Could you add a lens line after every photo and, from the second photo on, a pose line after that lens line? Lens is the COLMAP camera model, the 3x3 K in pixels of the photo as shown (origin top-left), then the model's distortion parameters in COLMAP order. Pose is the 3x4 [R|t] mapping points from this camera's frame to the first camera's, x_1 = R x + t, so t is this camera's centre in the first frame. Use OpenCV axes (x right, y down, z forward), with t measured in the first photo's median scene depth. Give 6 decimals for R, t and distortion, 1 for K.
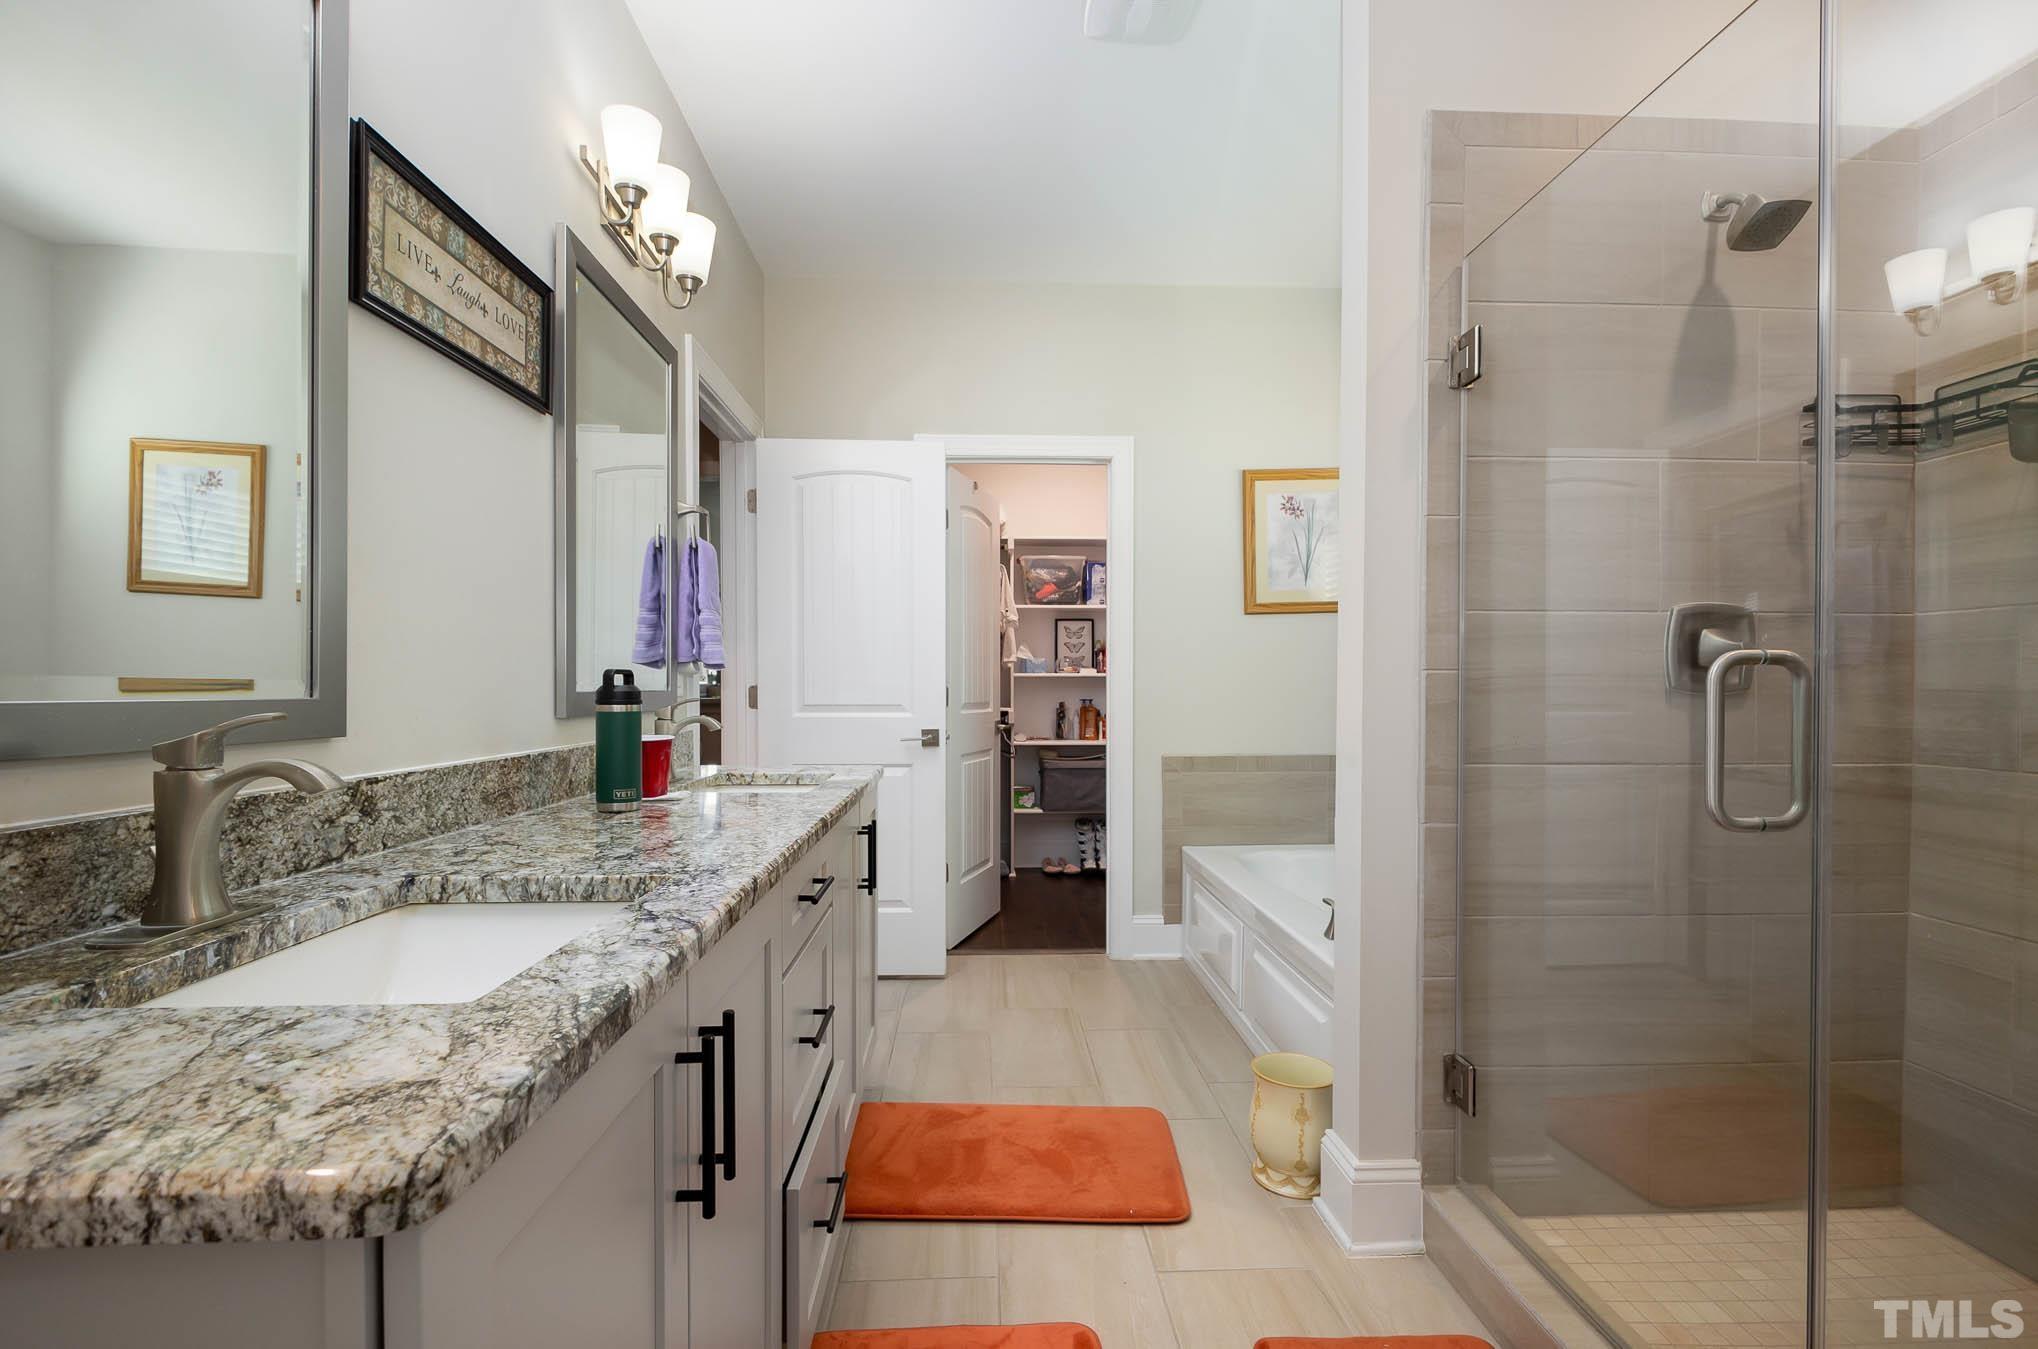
lens RADIAL K [[911.6, 0, 1038.1], [0, 911.6, 686.3], [0, 0, 1]] dist [-0.008007, 0.000475]
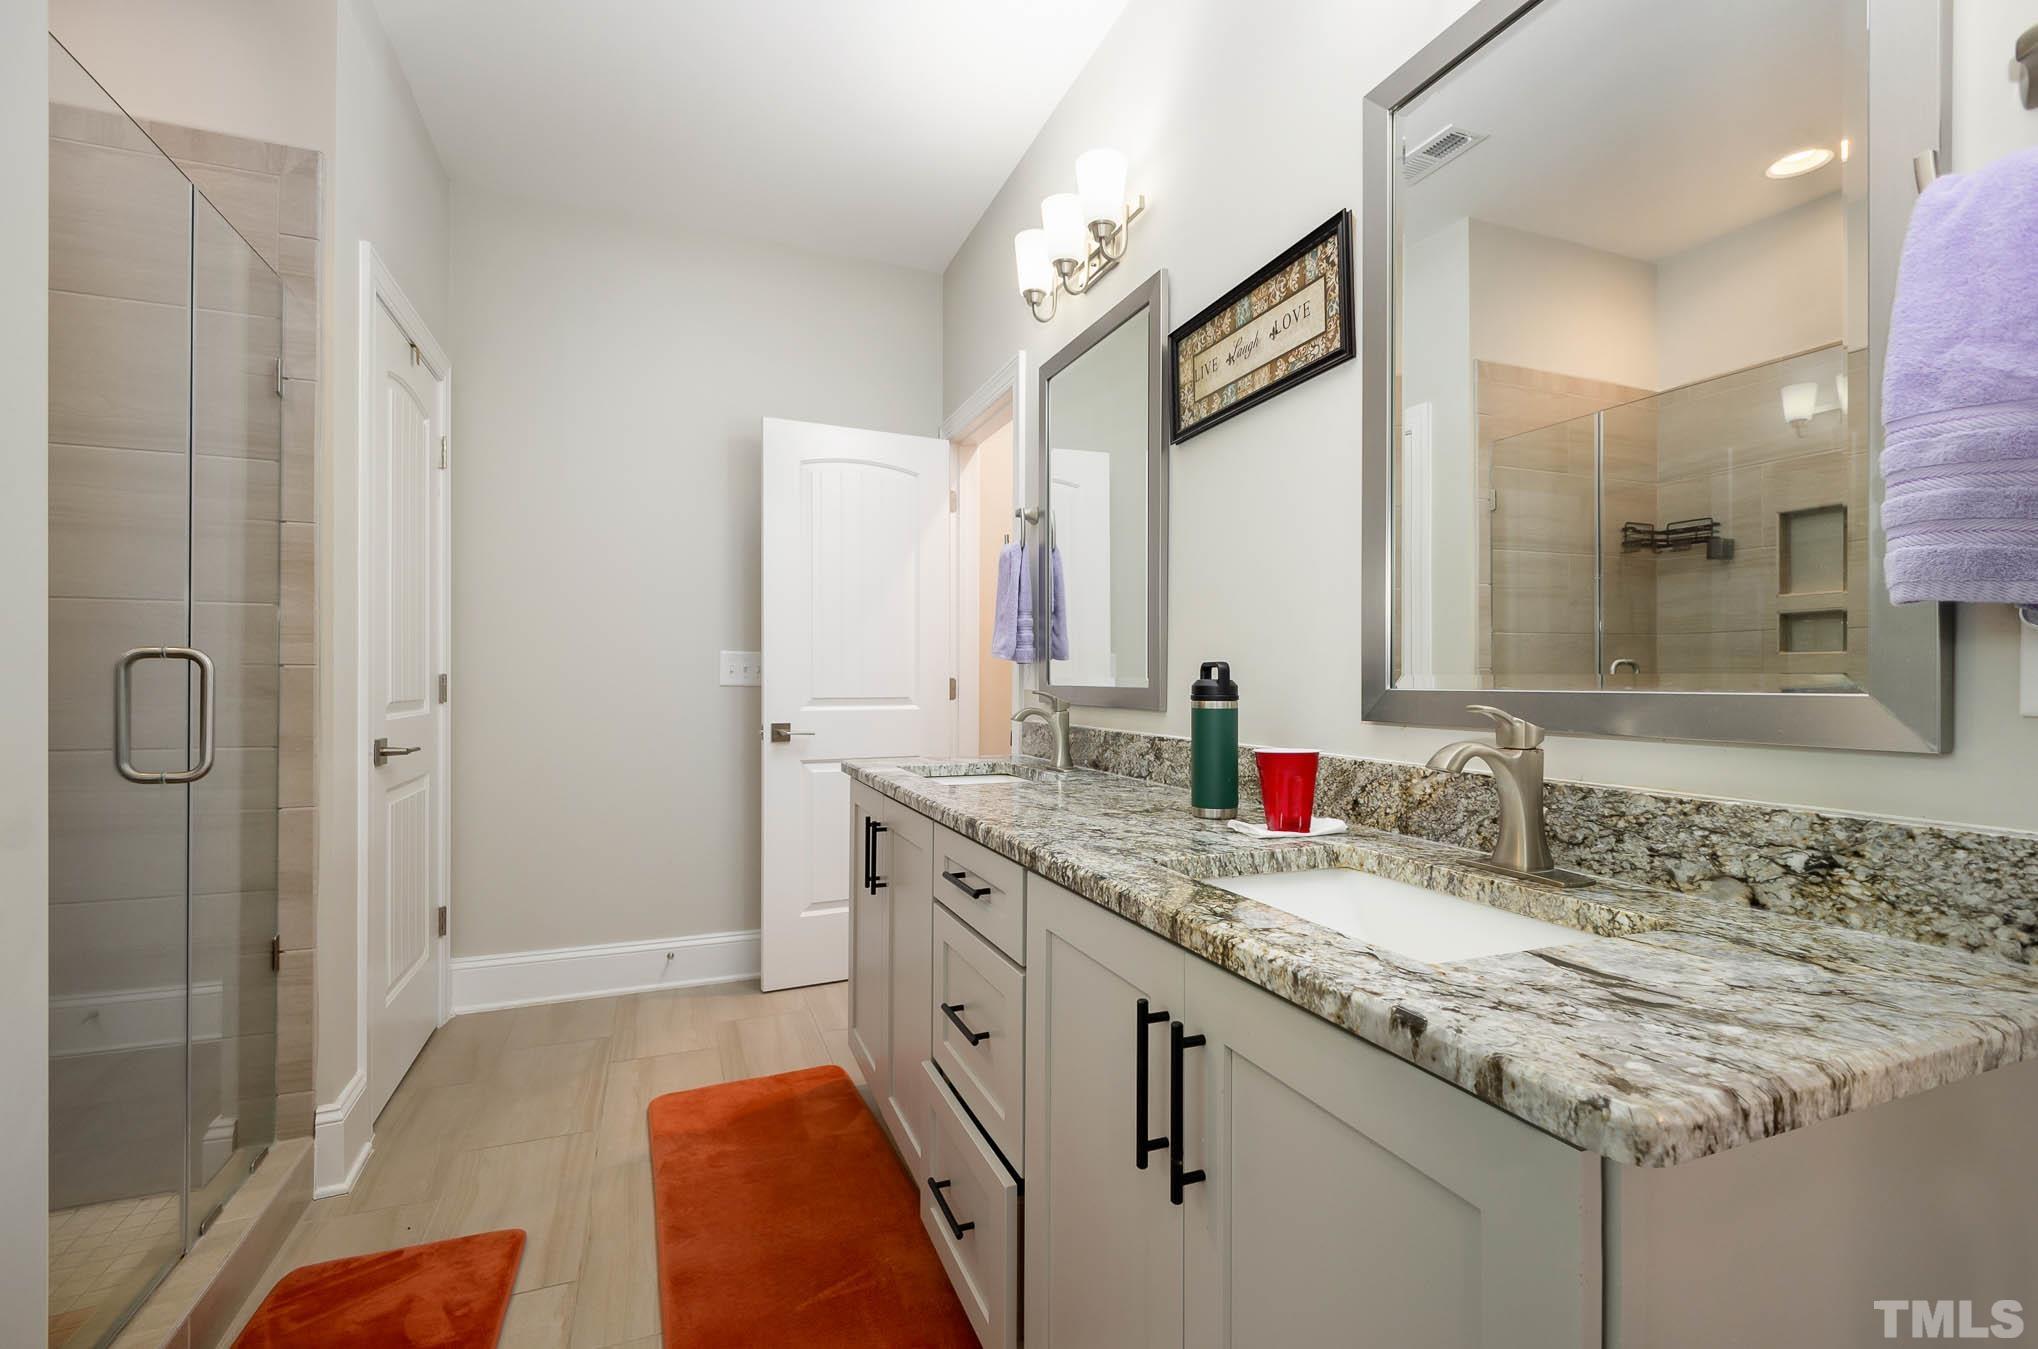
lens RADIAL K [[911.6, 0, 1038.1], [0, 911.6, 686.3], [0, 0, 1]] dist [-0.008007, 0.000475]
pose [[-0.944996, -0.009494, -0.326945, 0.006603], [-0.011535, 0.999924, 0.004303, 0.004213], [0.326880, 0.007838, -0.945033, 1.846491]]
